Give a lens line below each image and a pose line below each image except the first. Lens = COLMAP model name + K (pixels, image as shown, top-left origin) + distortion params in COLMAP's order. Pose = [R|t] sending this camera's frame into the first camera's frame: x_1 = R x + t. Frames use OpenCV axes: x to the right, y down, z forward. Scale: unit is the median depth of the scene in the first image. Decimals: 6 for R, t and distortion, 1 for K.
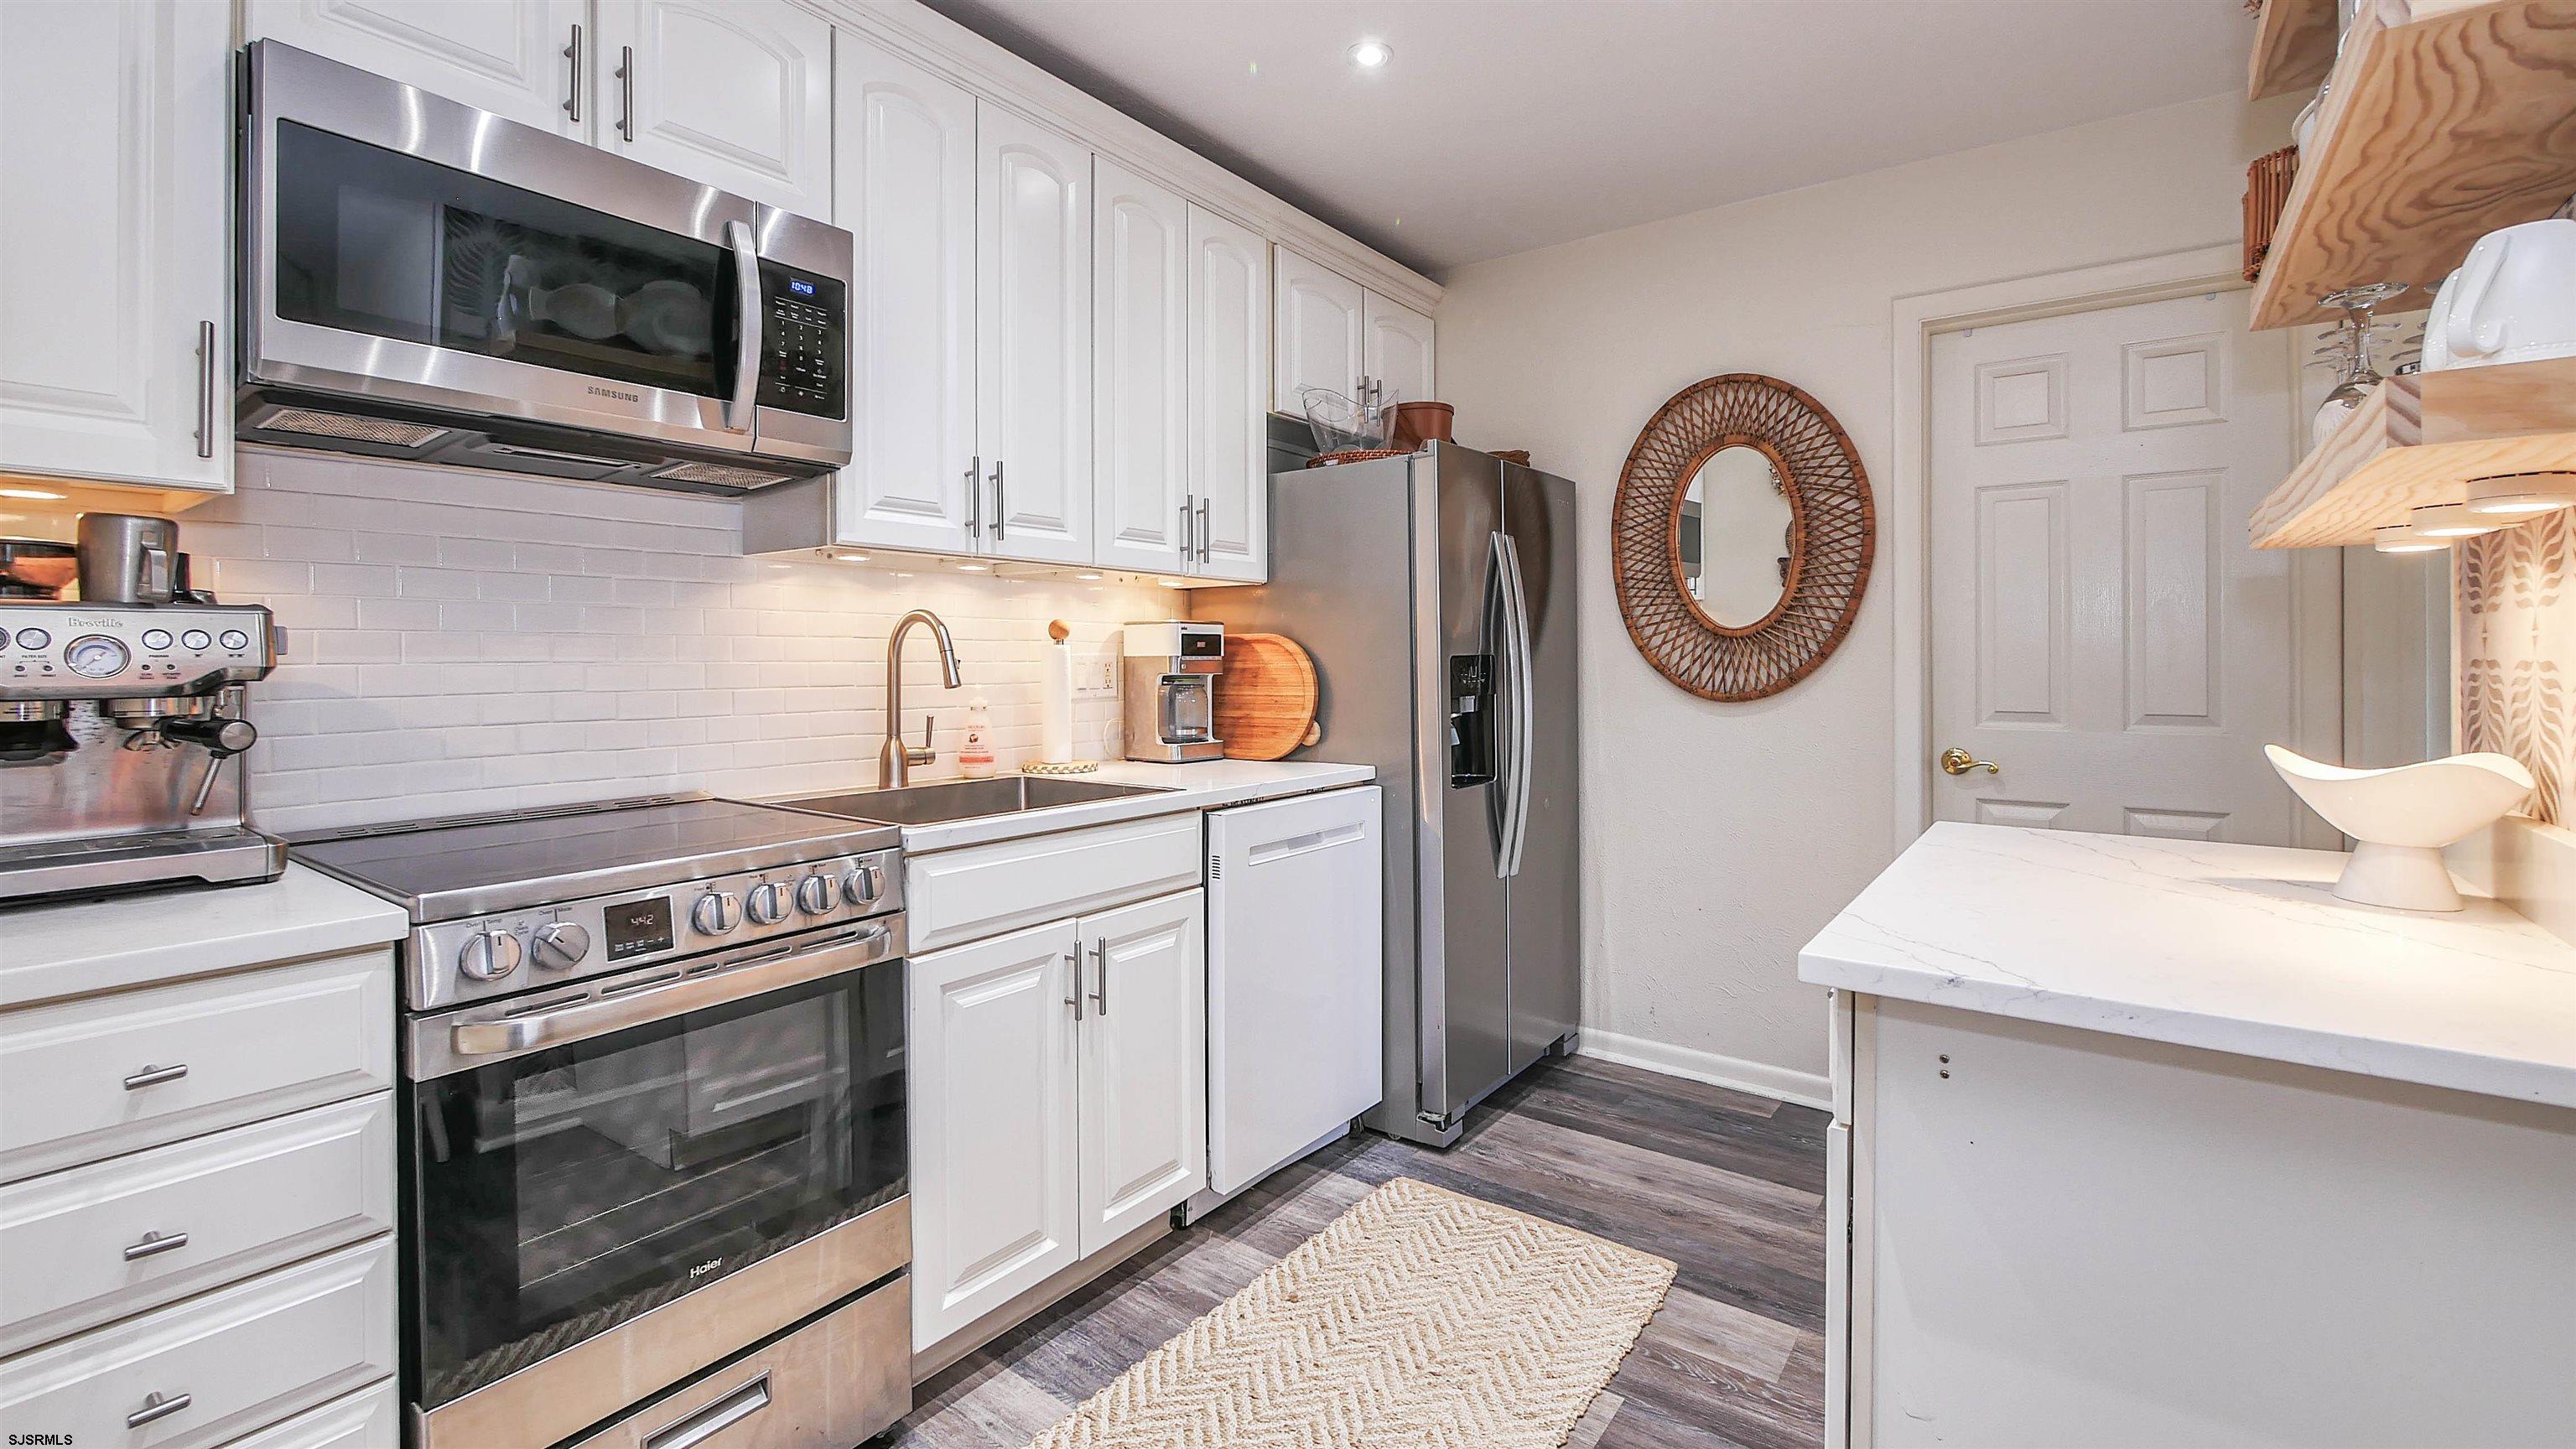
lens RADIAL K [[1104.0, 0, 1284.8], [0, 1104.0, 660.5], [0, 0, 1]] dist [-0.007731, 0.000047]
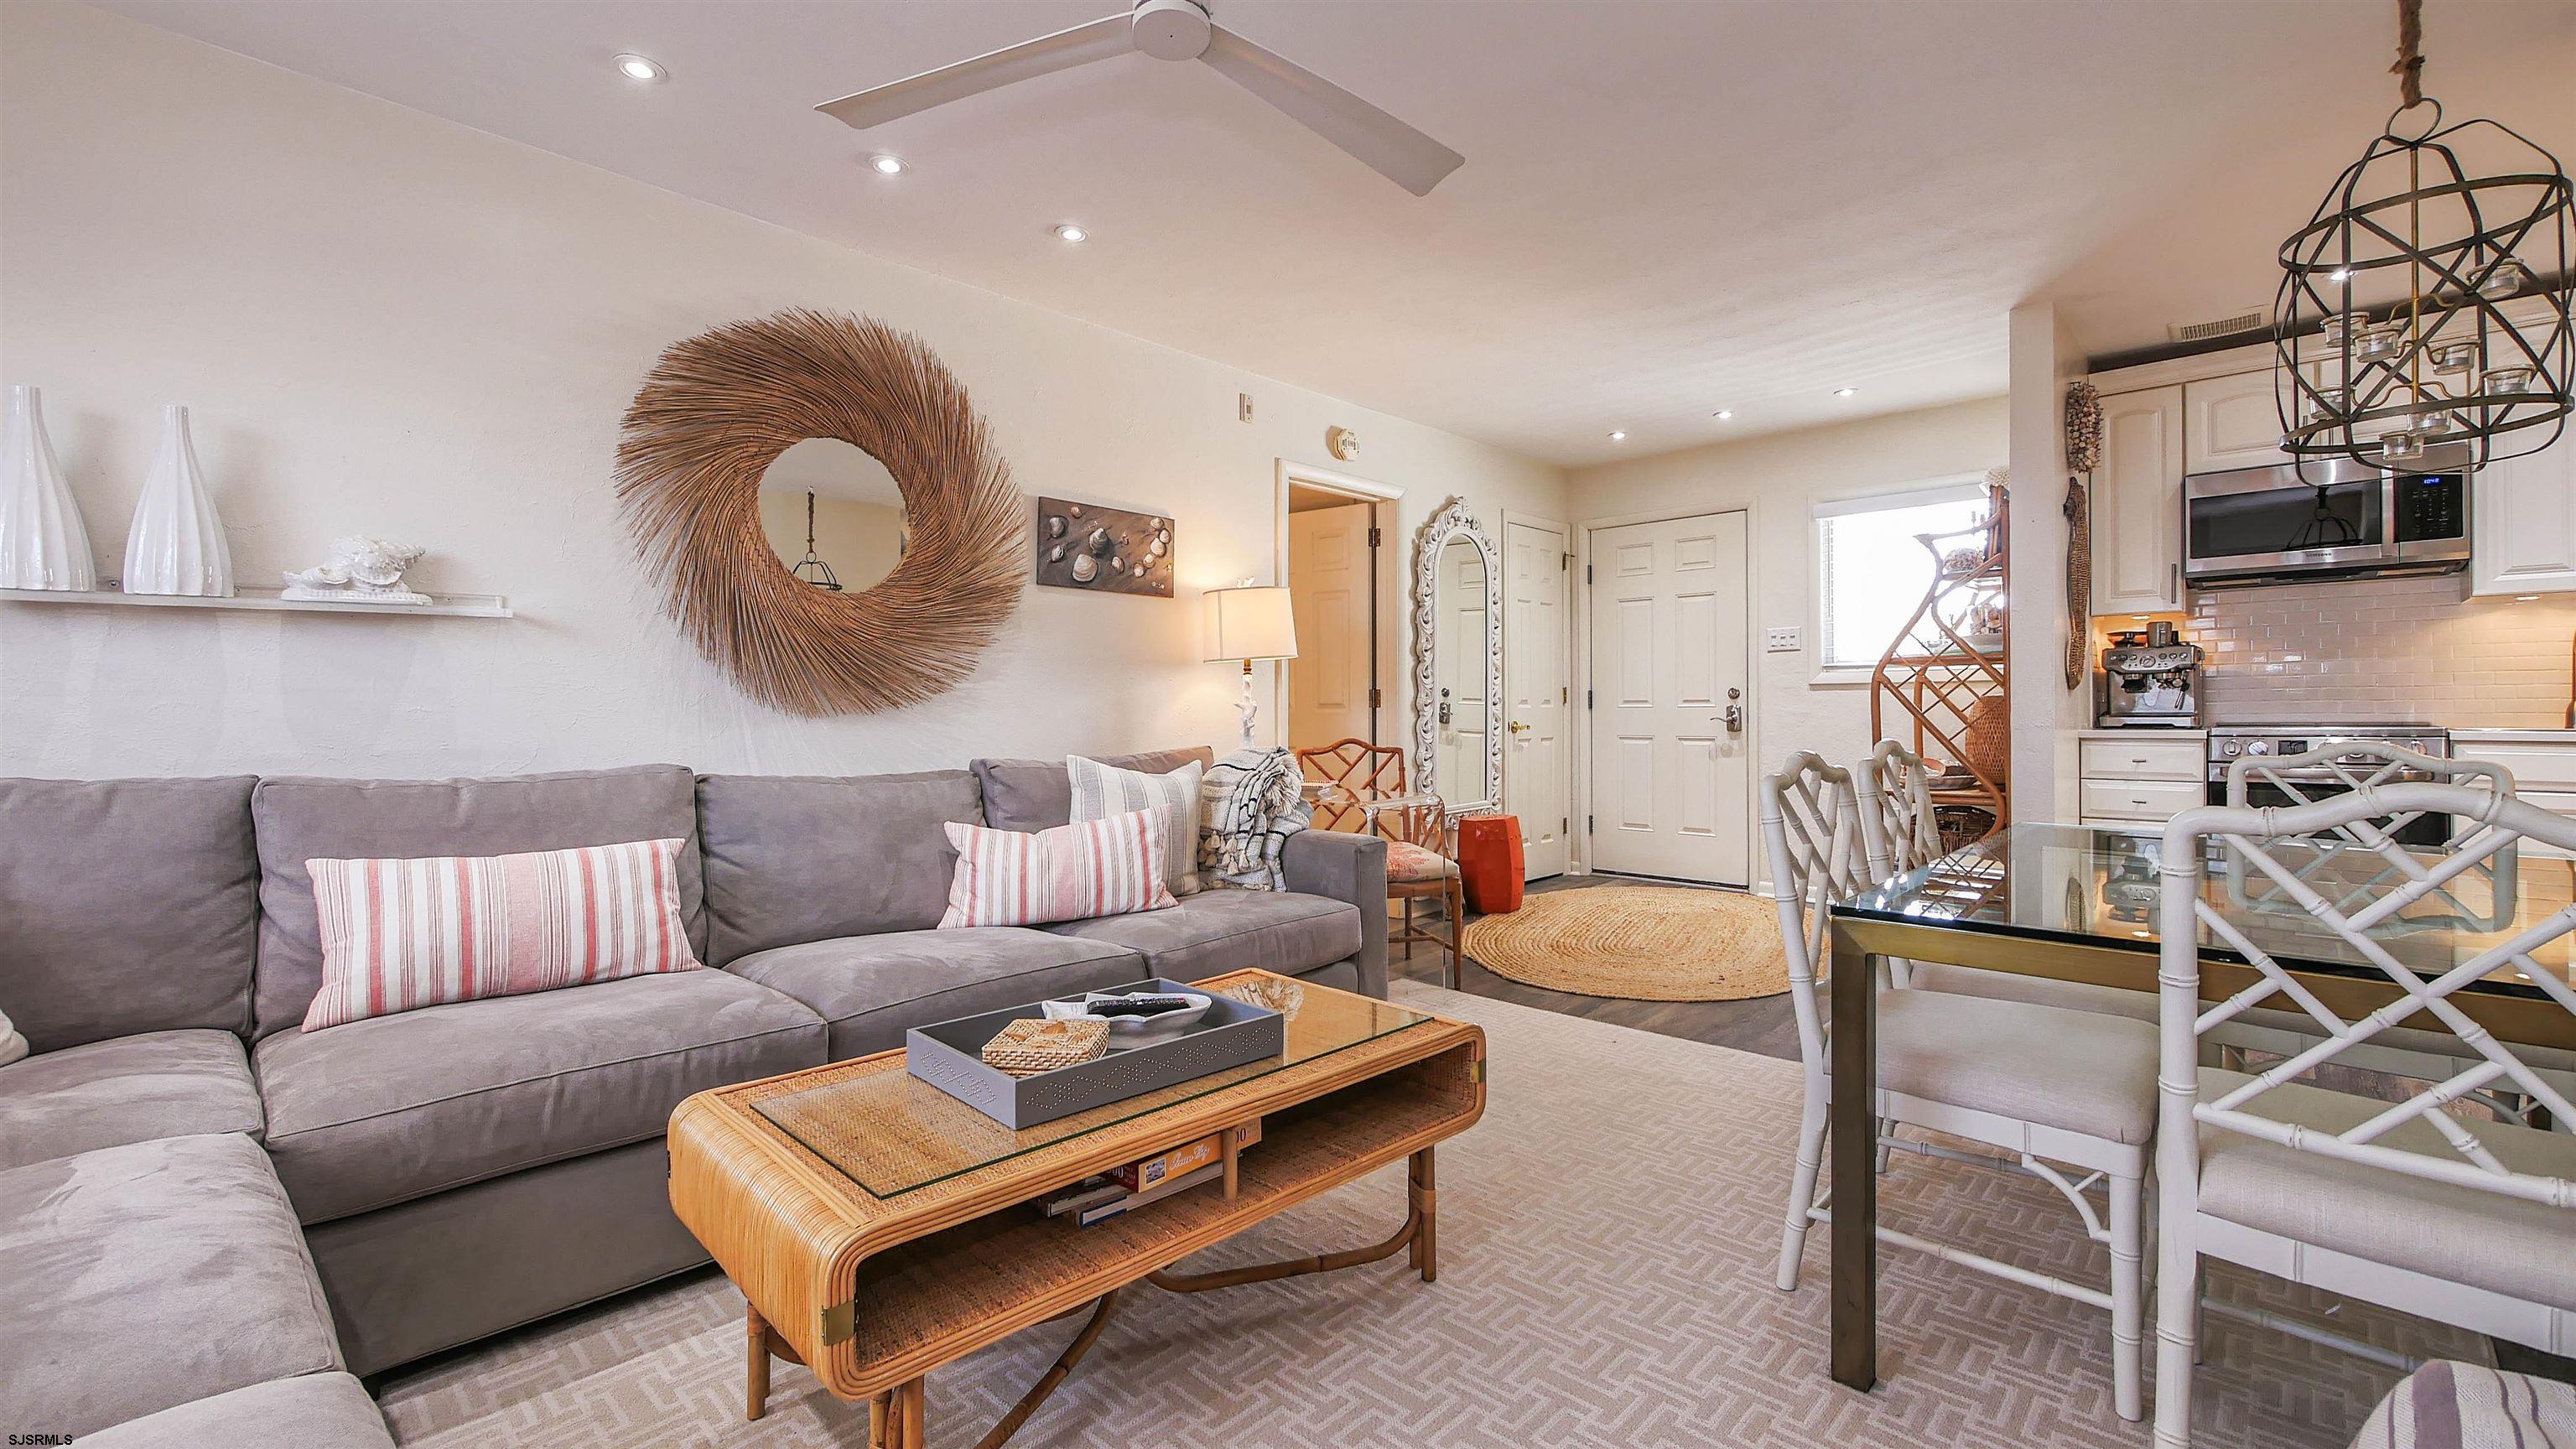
lens RADIAL K [[1073.1, 0, 1282.9], [0, 1073.1, 701.6], [0, 0, 1]] dist [-0.004439, -0.000230]
pose [[-0.117851, -0.005636, -0.993015, 1.361011], [0.004906, 0.999968, -0.006258, 0.065993], [0.993019, -0.005609, -0.117820, -0.704194]]
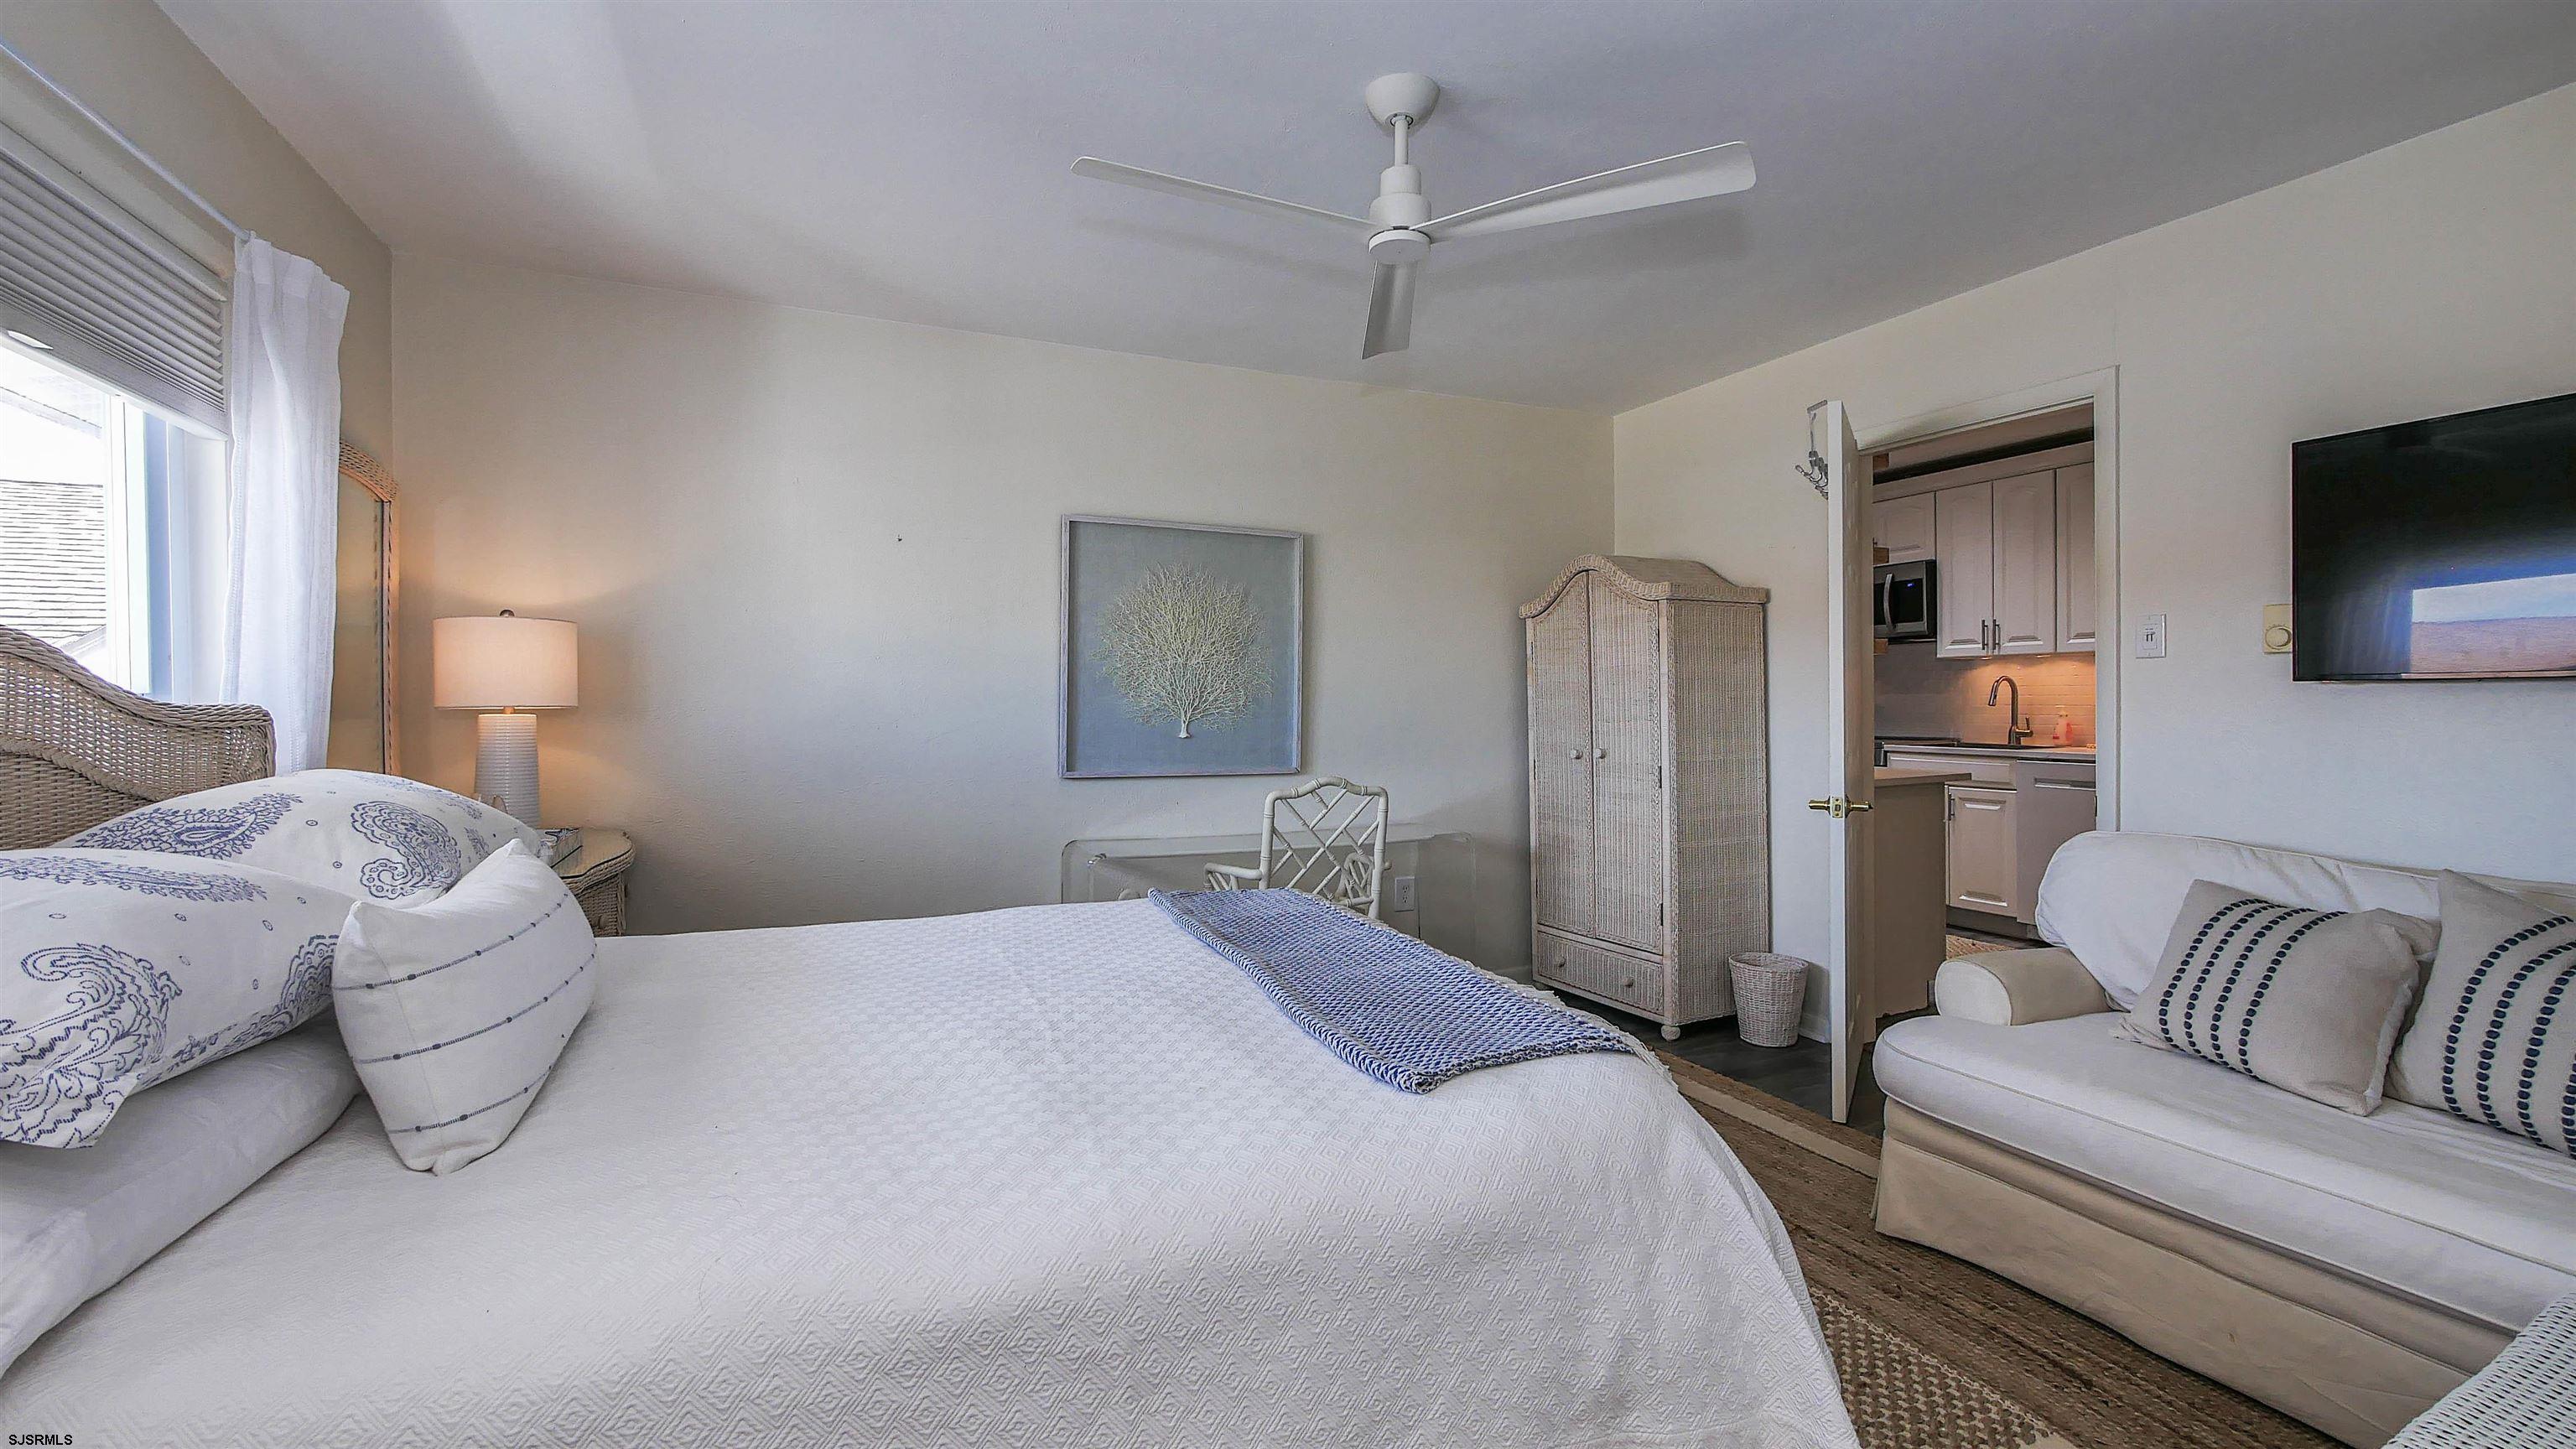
lens RADIAL K [[1105.5, 0, 1293.4], [0, 1105.5, 705.0], [0, 0, 1]] dist [-0.001204, -0.000366]
pose [[-0.475877, 0.012951, -0.879416, 2.473067], [0.011770, 0.999896, 0.008356, -0.016386], [0.879433, -0.006374, -0.475980, 0.684154]]
